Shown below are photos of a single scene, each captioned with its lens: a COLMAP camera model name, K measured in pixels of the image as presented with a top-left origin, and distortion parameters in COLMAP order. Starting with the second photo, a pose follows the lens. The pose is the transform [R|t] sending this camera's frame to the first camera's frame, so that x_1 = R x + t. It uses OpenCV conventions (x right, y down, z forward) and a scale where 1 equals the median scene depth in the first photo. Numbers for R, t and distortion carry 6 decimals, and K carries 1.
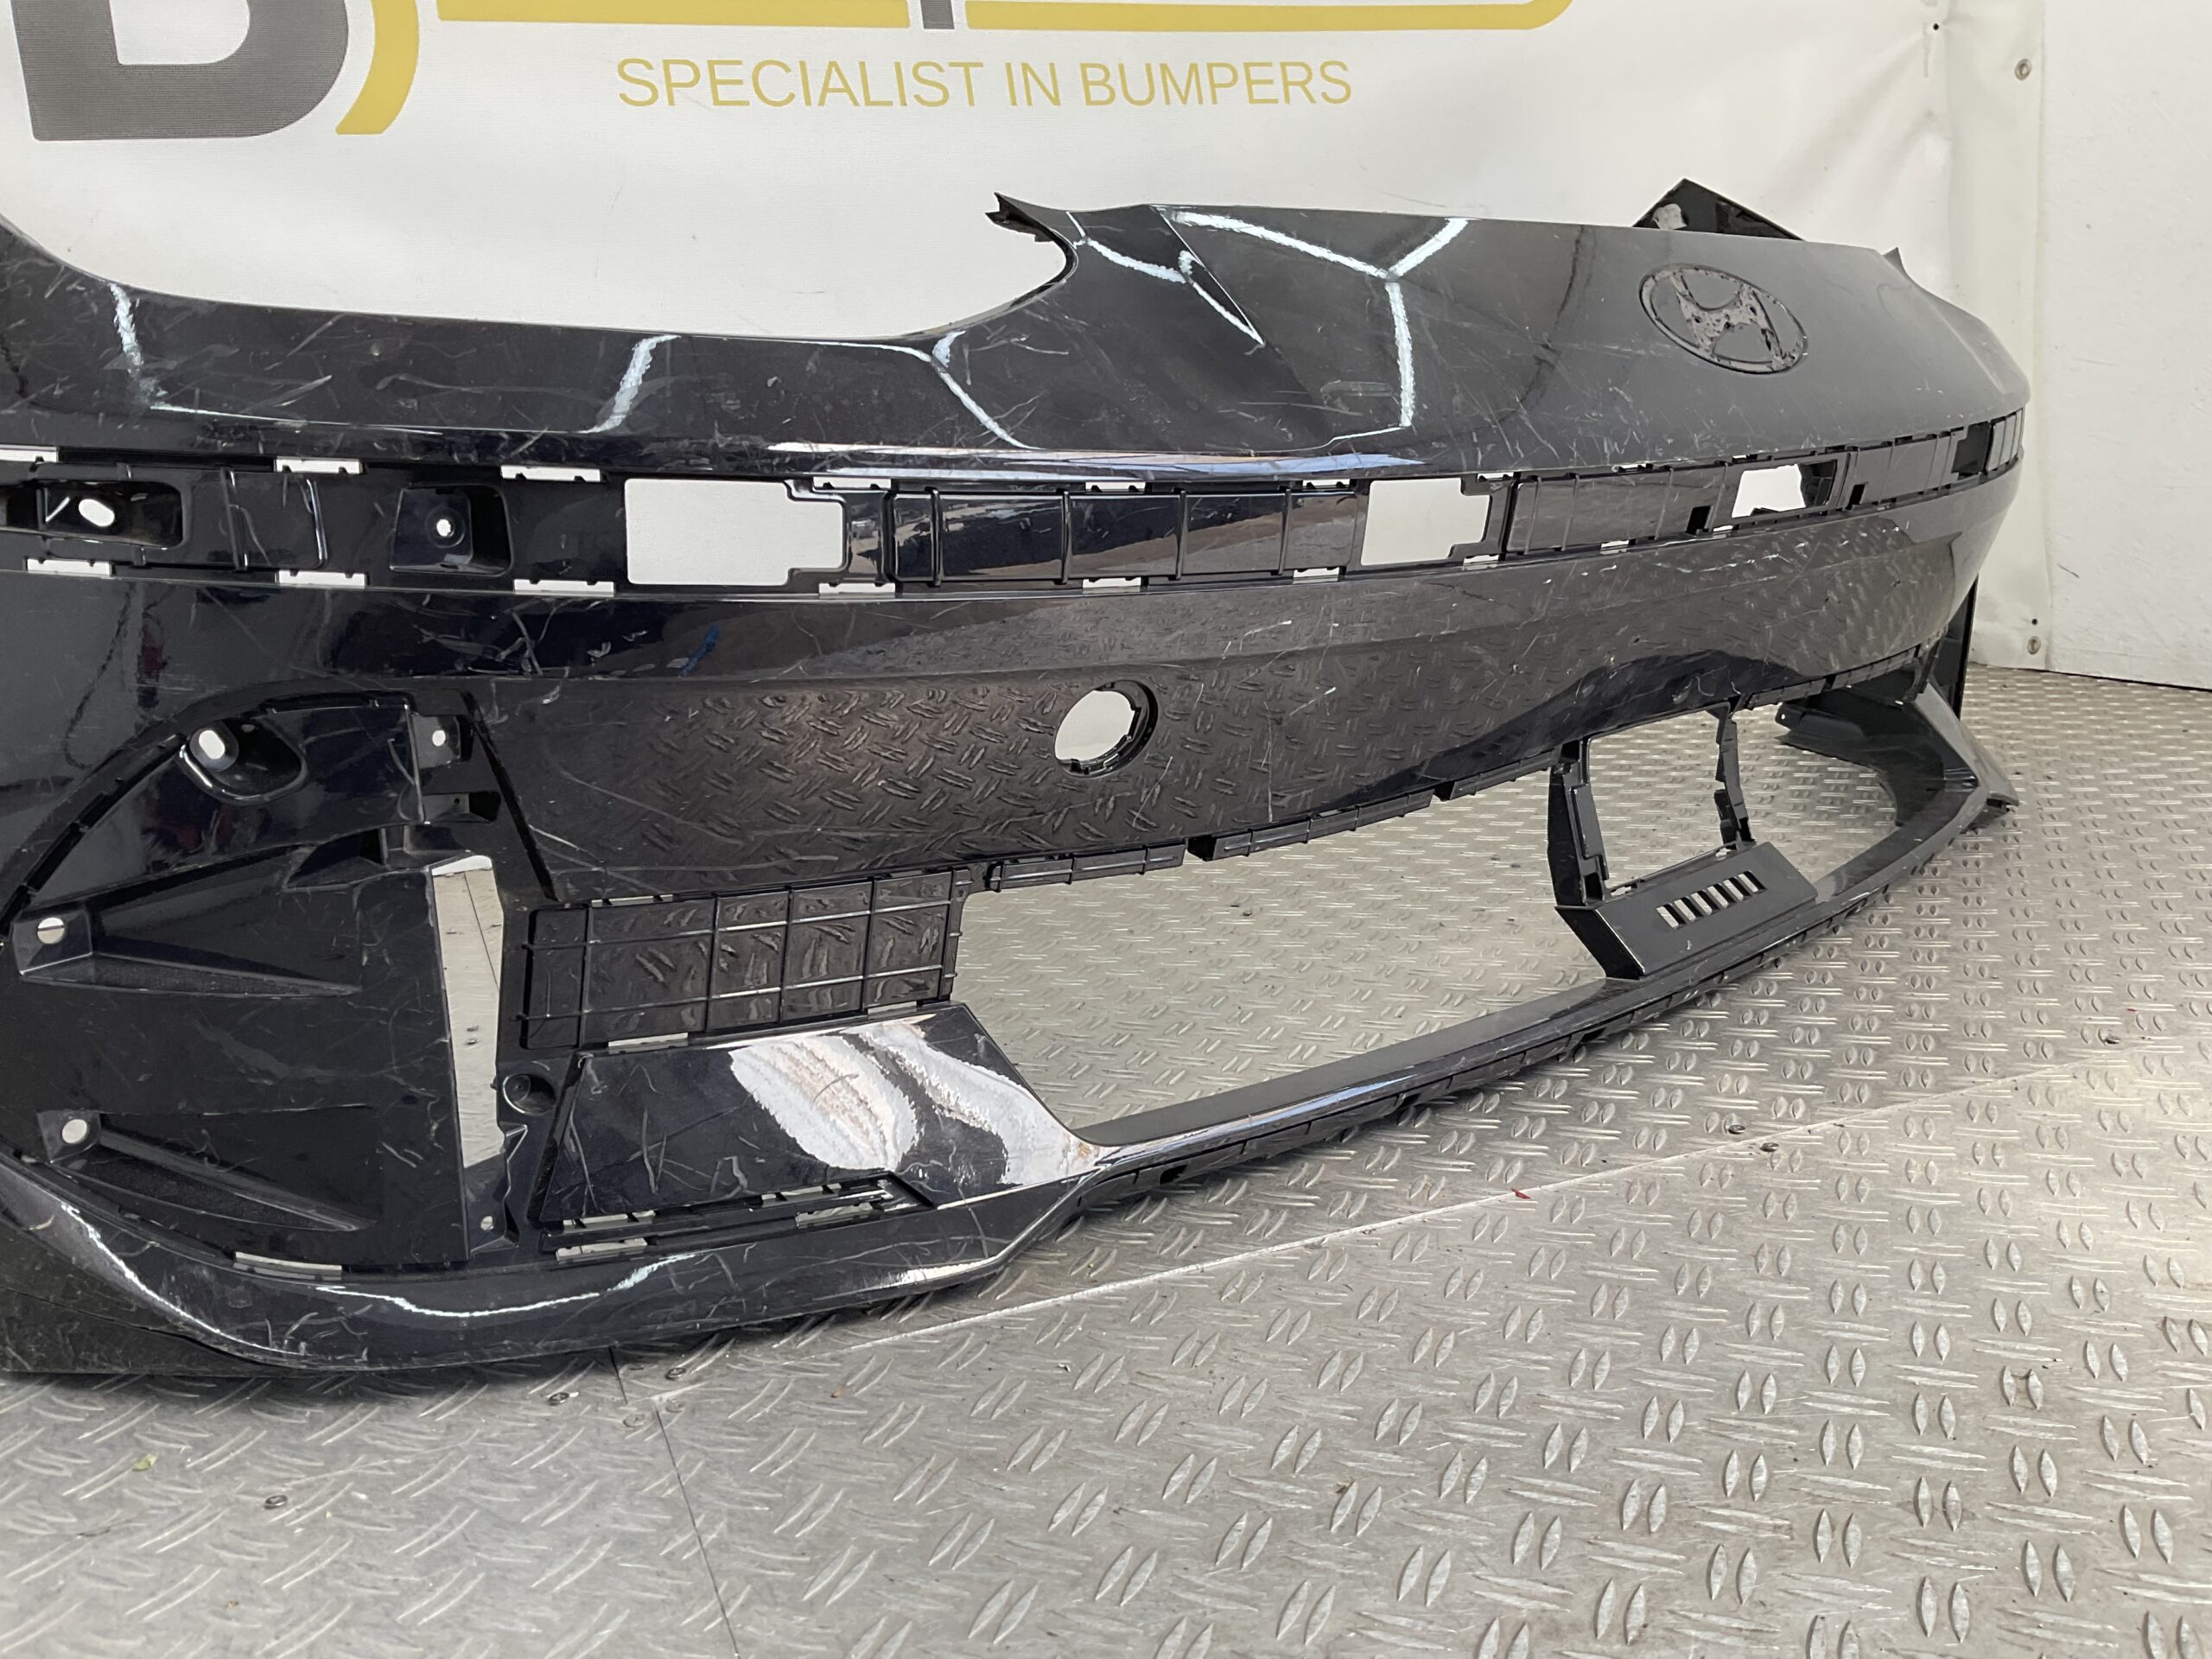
lens RADIAL K [[1815.9, 0, 1101.9], [0, 1815.9, 820.8], [0, 0, 1]] dist [0.135844, -0.298619]
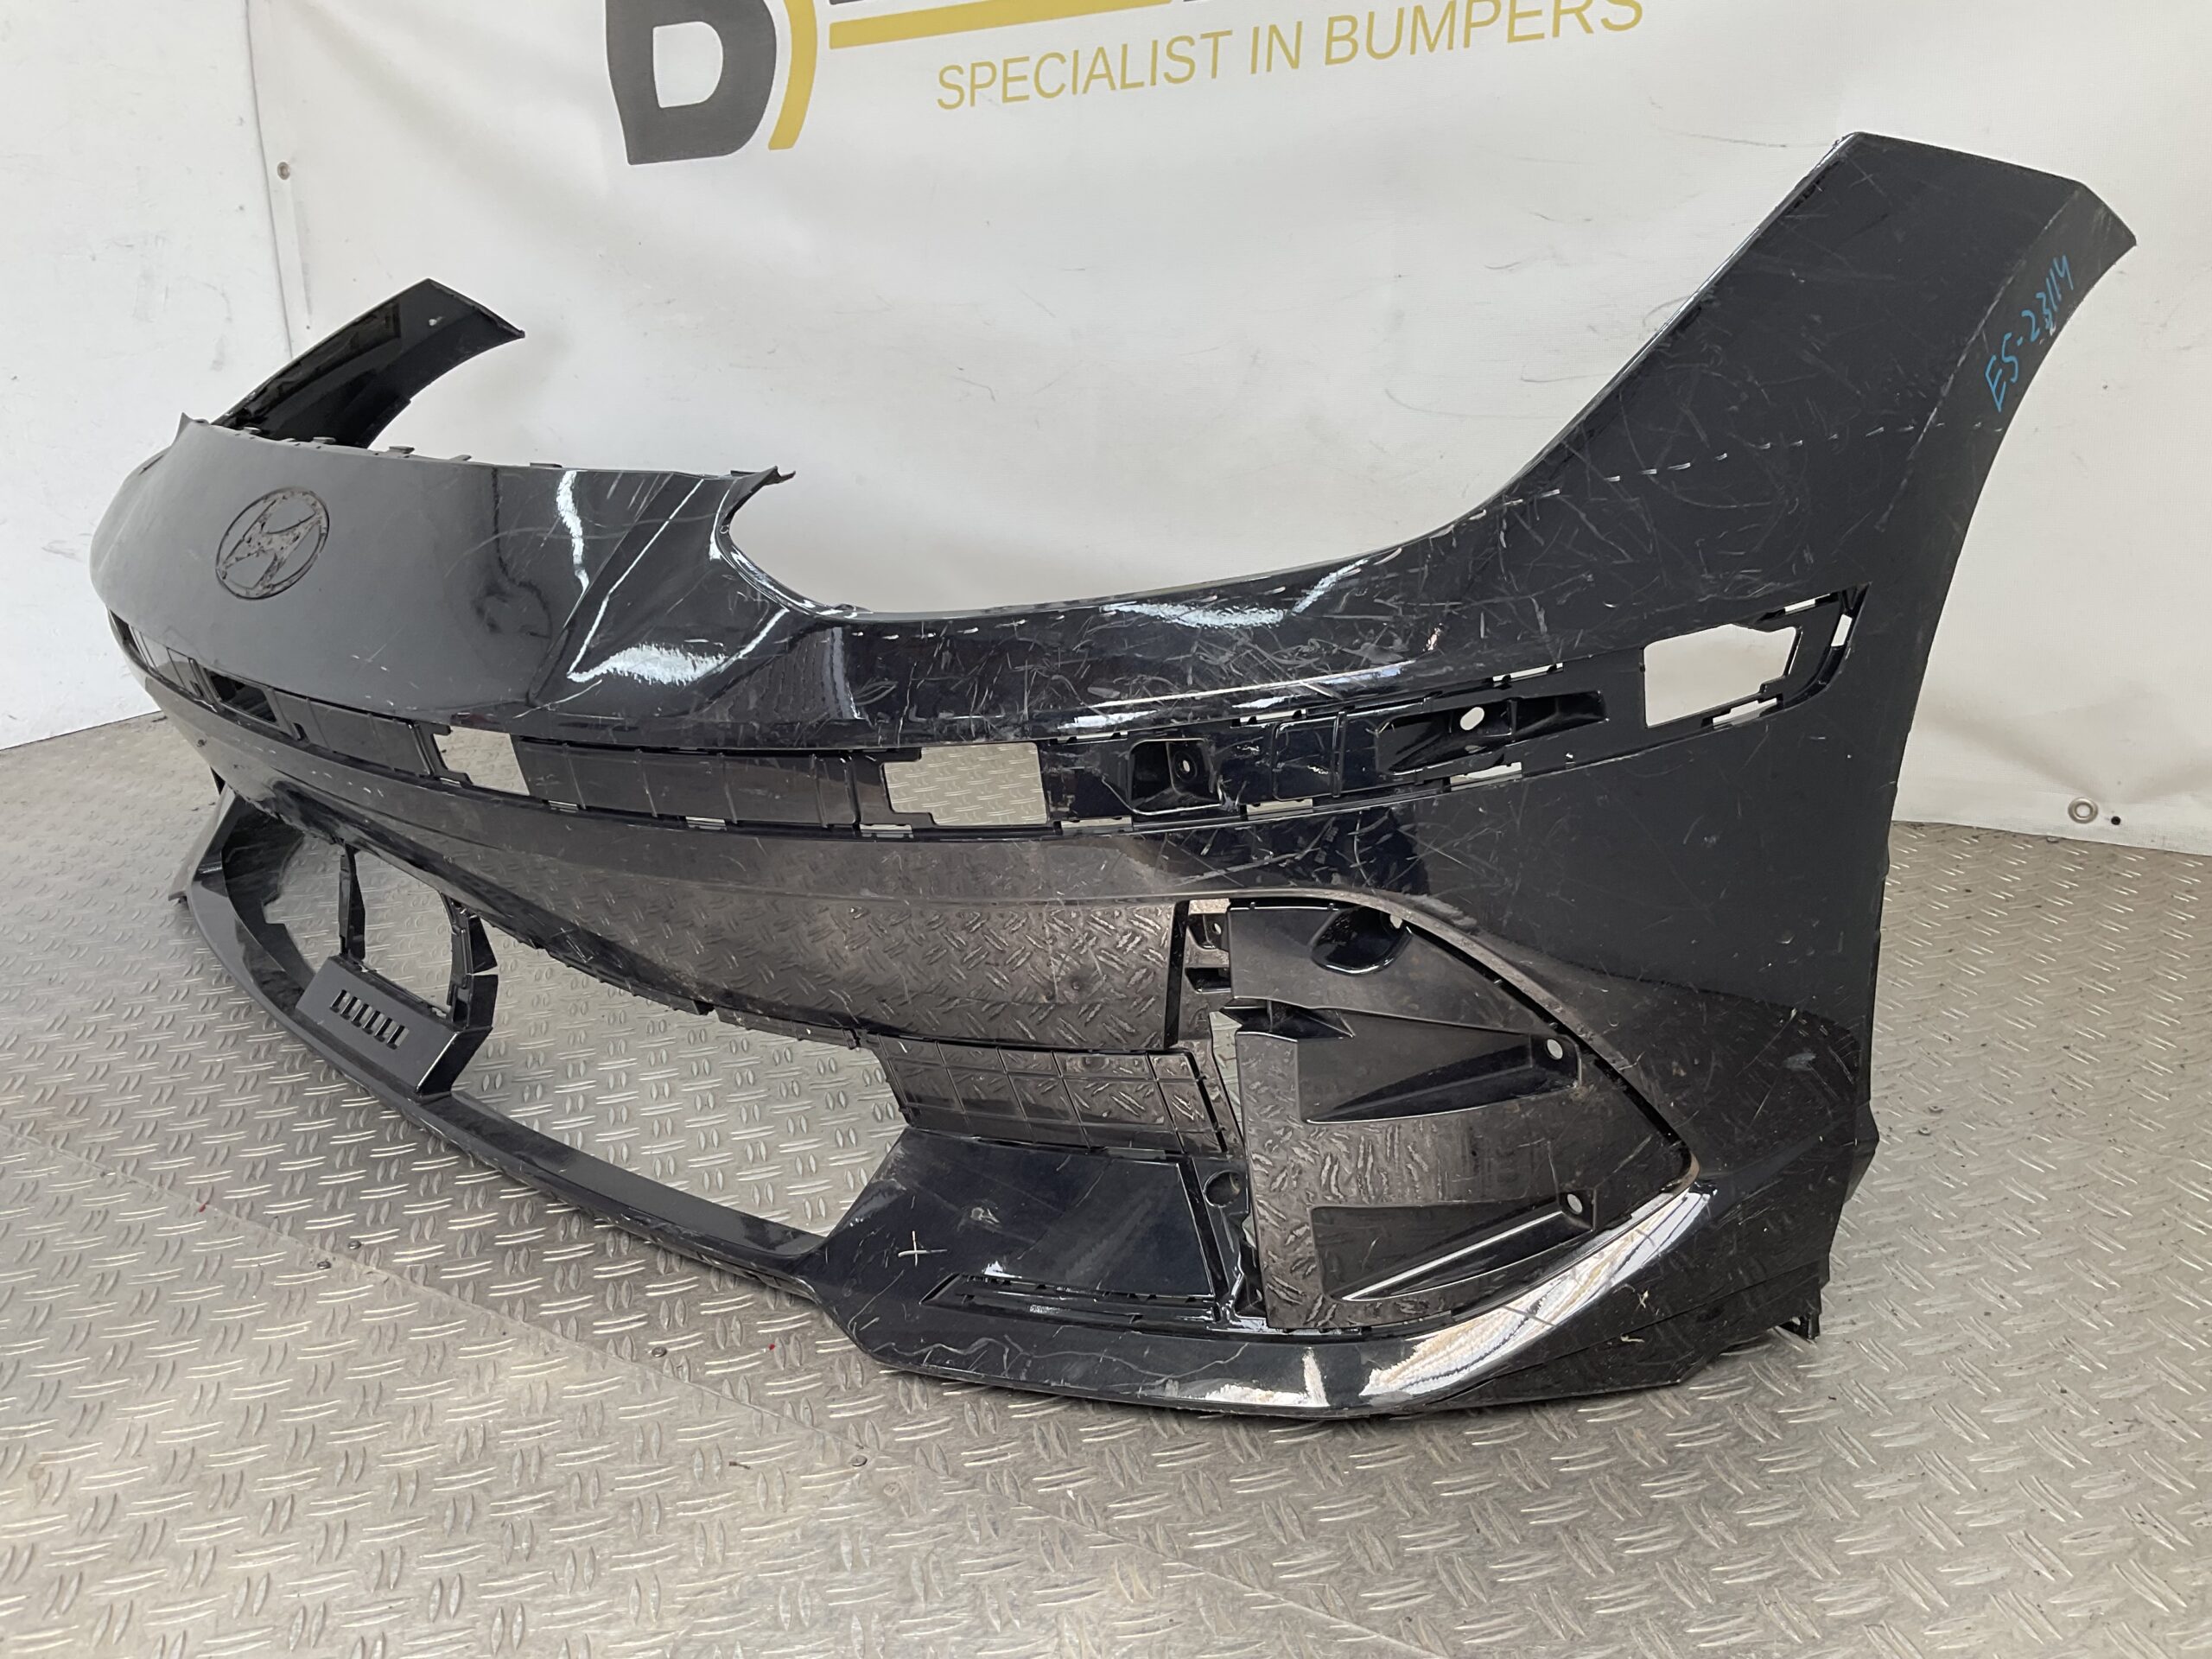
lens RADIAL K [[1815.9, 0, 1101.9], [0, 1815.9, 820.8], [0, 0, 1]] dist [0.135844, -0.298619]
pose [[0.600613, 0.274684, -0.750875, 1.329008], [-0.134076, 0.960437, 0.244101, -0.422059], [0.788218, -0.045936, 0.613679, 0.574583]]
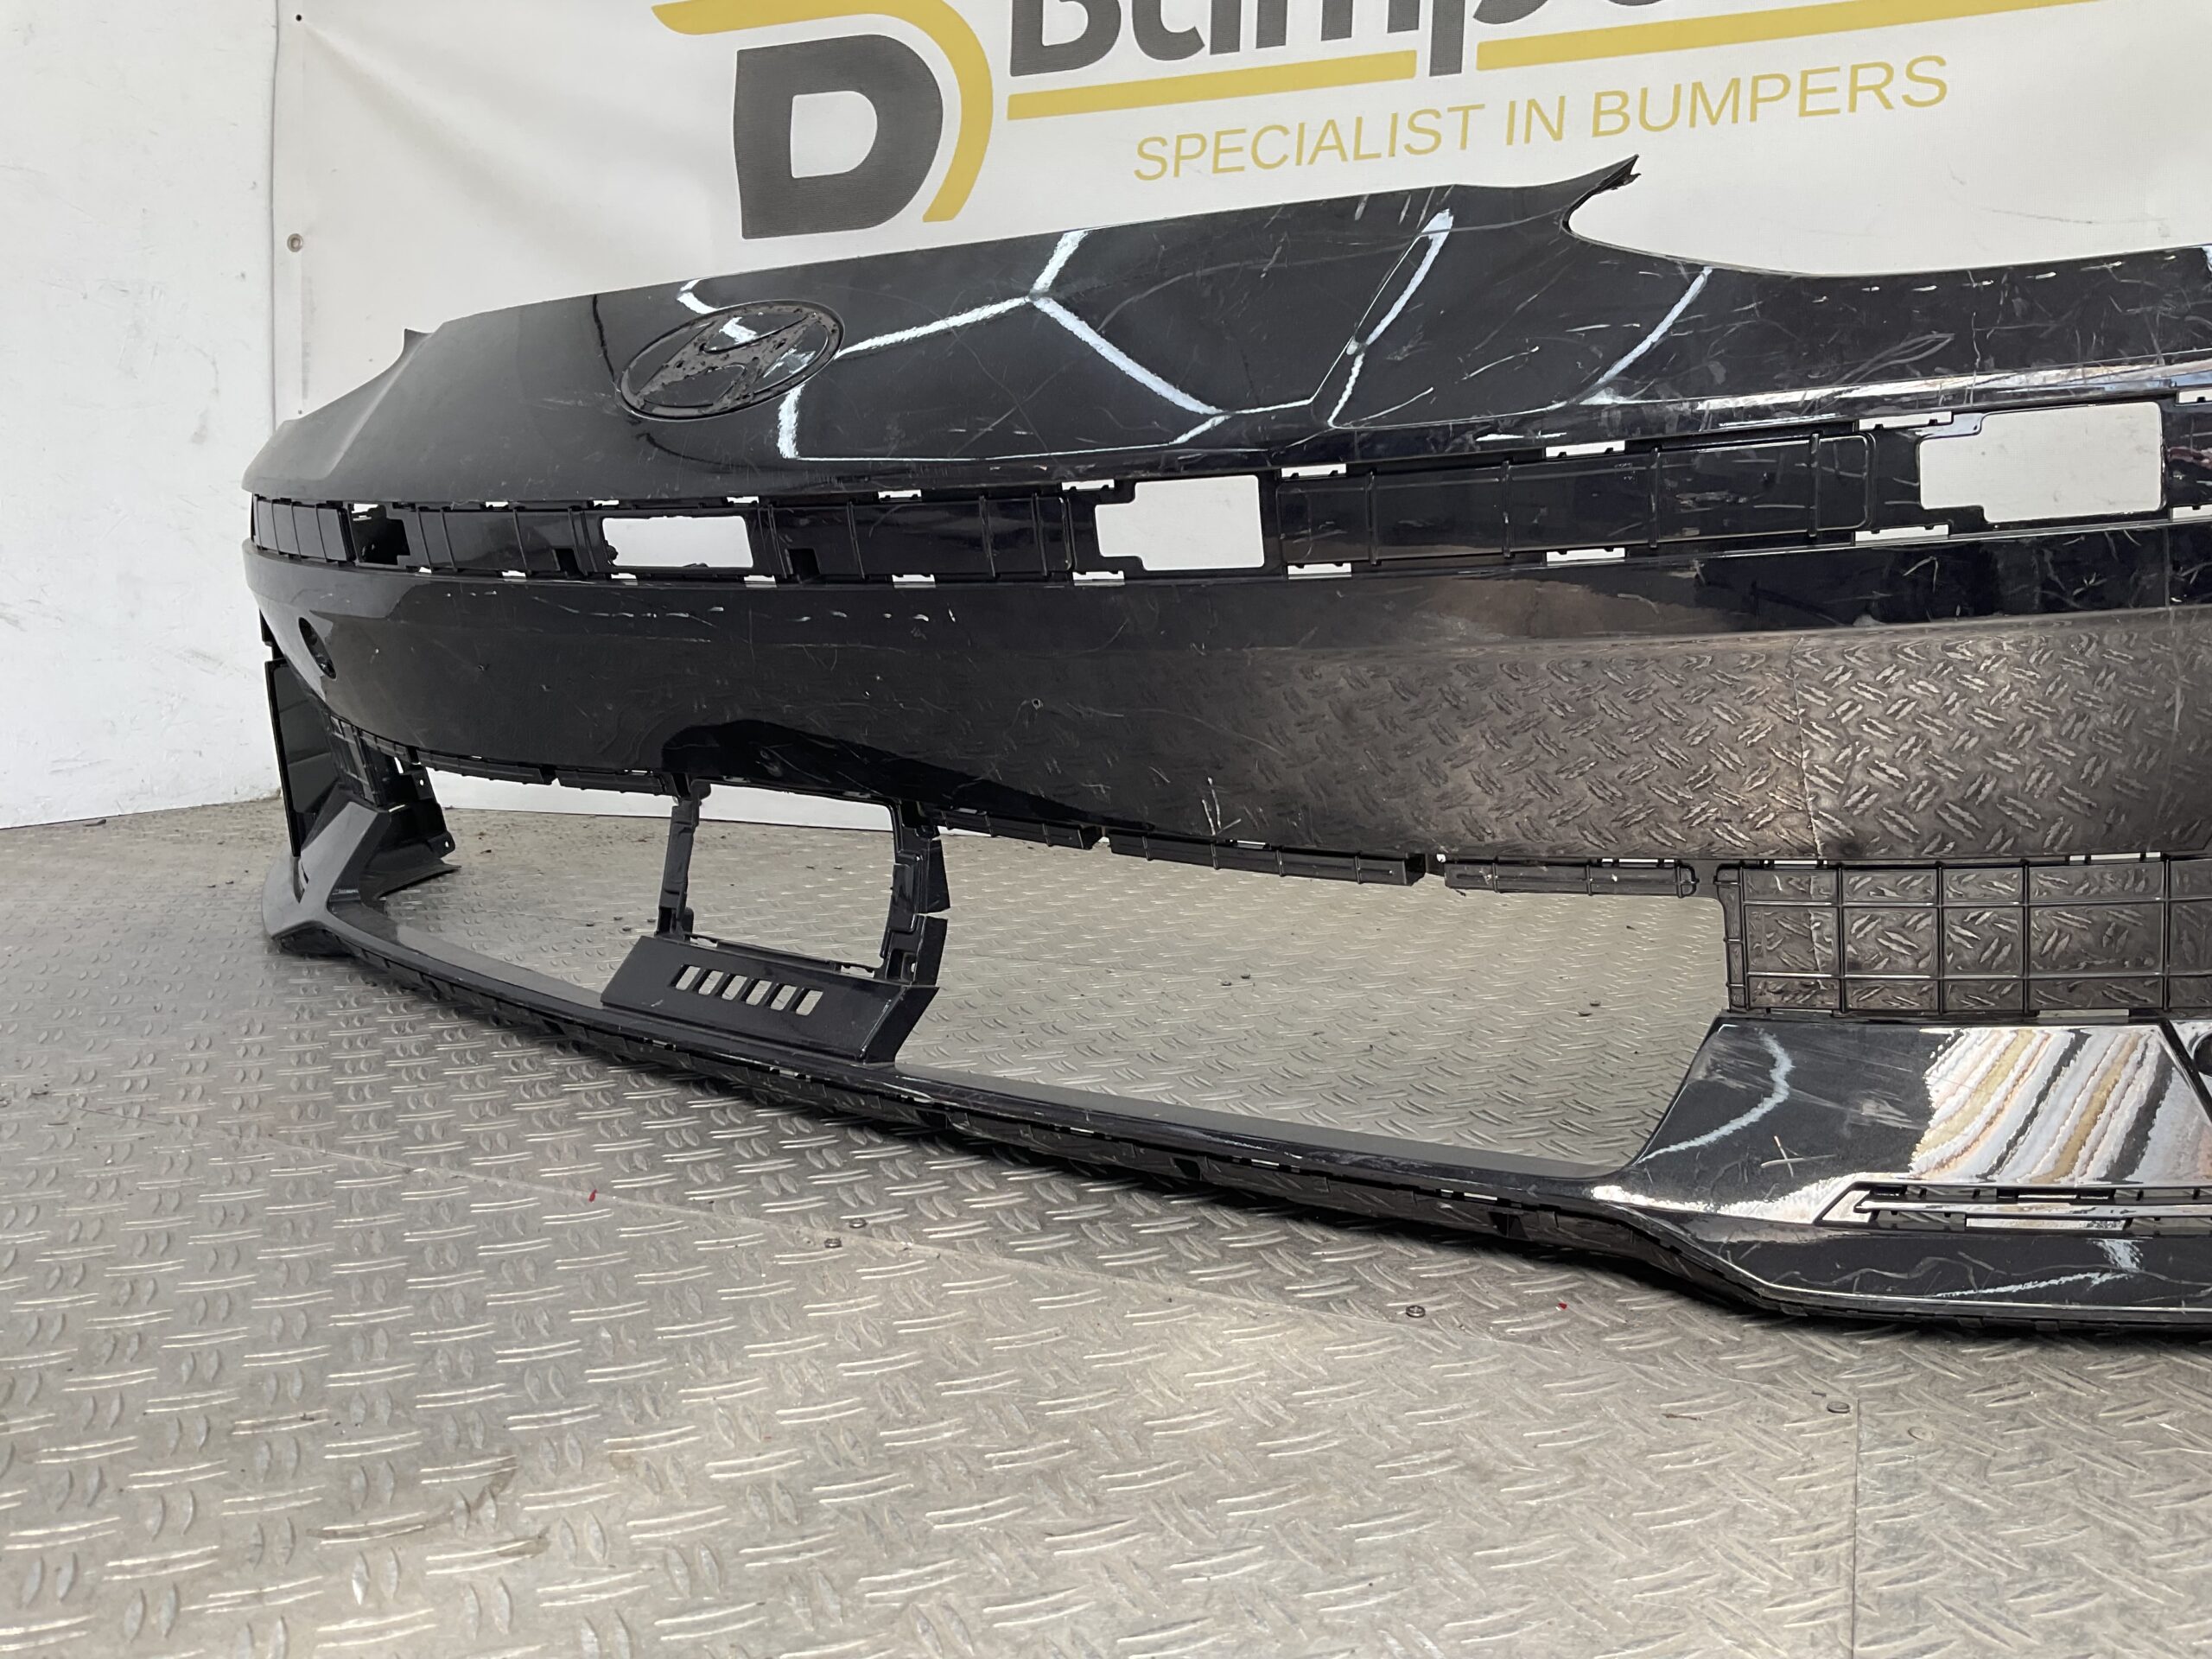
lens RADIAL K [[1822.3, 0, 1100.2], [0, 1822.3, 821.6], [0, 0, 1]] dist [0.092807, -0.194588]
pose [[0.714157, 0.161366, -0.681132, 0.904010], [-0.185294, 0.981934, 0.038350, -0.076154], [0.675015, 0.098822, 0.731156, 0.350888]]
